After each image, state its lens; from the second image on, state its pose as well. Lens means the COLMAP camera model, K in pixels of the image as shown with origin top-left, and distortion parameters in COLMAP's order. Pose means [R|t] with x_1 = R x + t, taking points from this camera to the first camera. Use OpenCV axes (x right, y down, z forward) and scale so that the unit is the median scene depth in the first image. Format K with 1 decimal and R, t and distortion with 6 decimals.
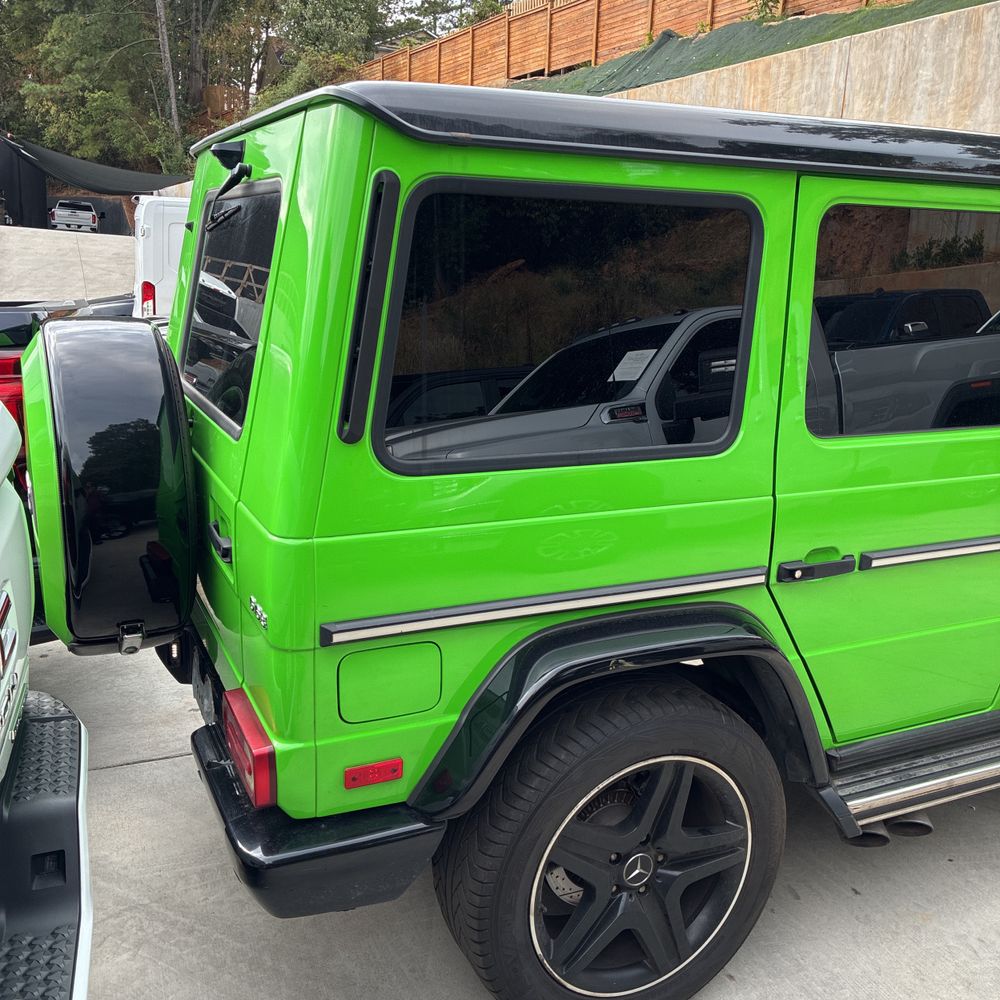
lens RADIAL K [[1012.4, 0, 505.4], [0, 1012.4, 495.4], [0, 0, 1]] dist [0.018840, -0.000284]
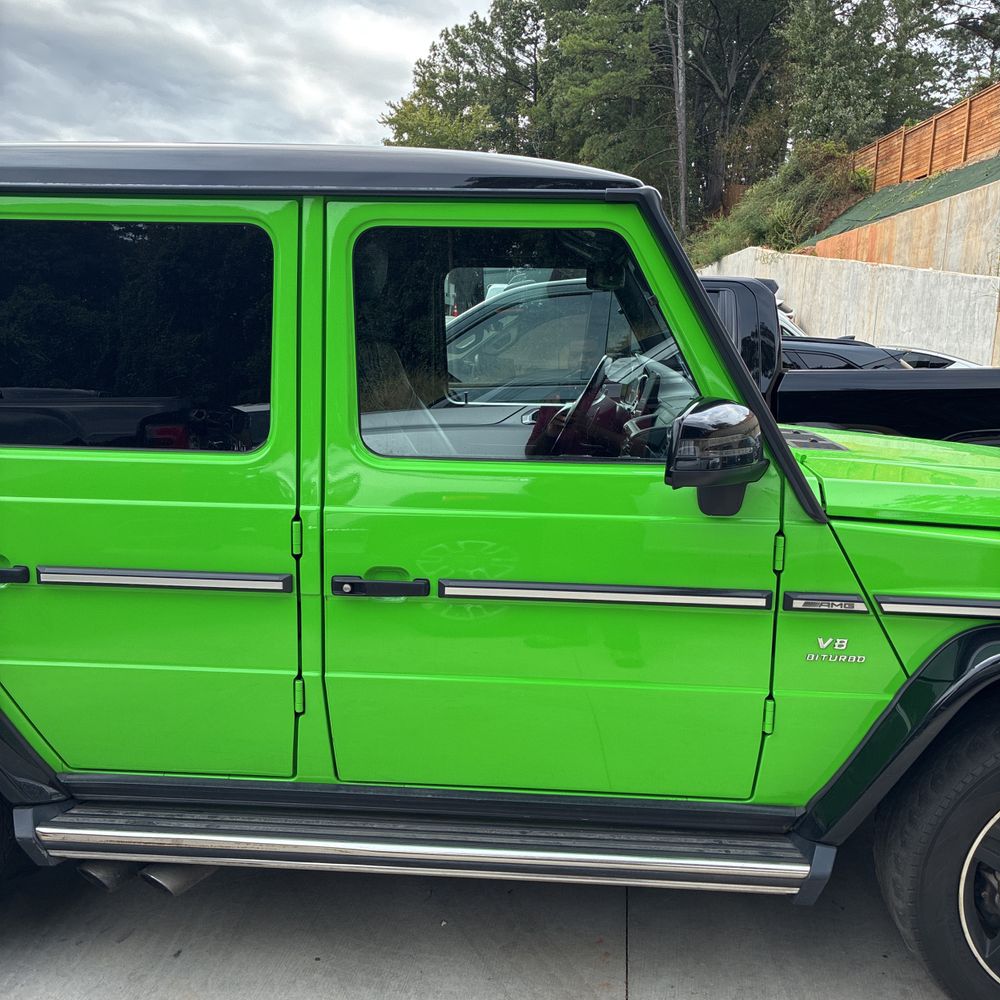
lens RADIAL K [[1005.4, 0, 509.9], [0, 1005.4, 507.8], [0, 0, 1]] dist [0.055174, -0.072488]
pose [[0.872263, 0.071033, -0.483851, 1.244544], [-0.107006, 0.993142, -0.047104, -0.001843], [0.477187, 0.092862, 0.873882, 0.363396]]
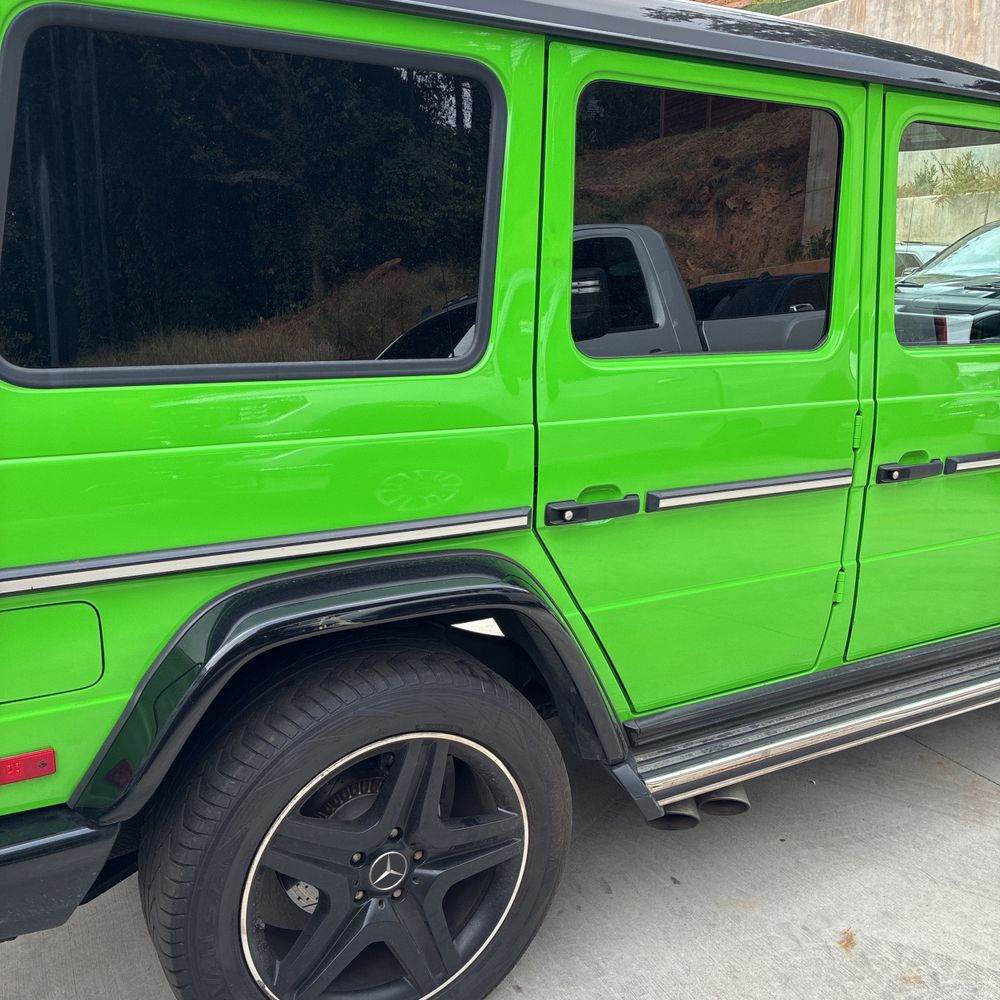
lens RADIAL K [[1012.4, 0, 505.4], [0, 1012.4, 495.4], [0, 0, 1]] dist [0.018840, -0.000284]
pose [[0.996716, -0.024533, 0.077174, 0.164212], [0.024736, 0.999693, -0.001668, 0.058865], [-0.077110, 0.003571, 0.997016, 0.146064]]
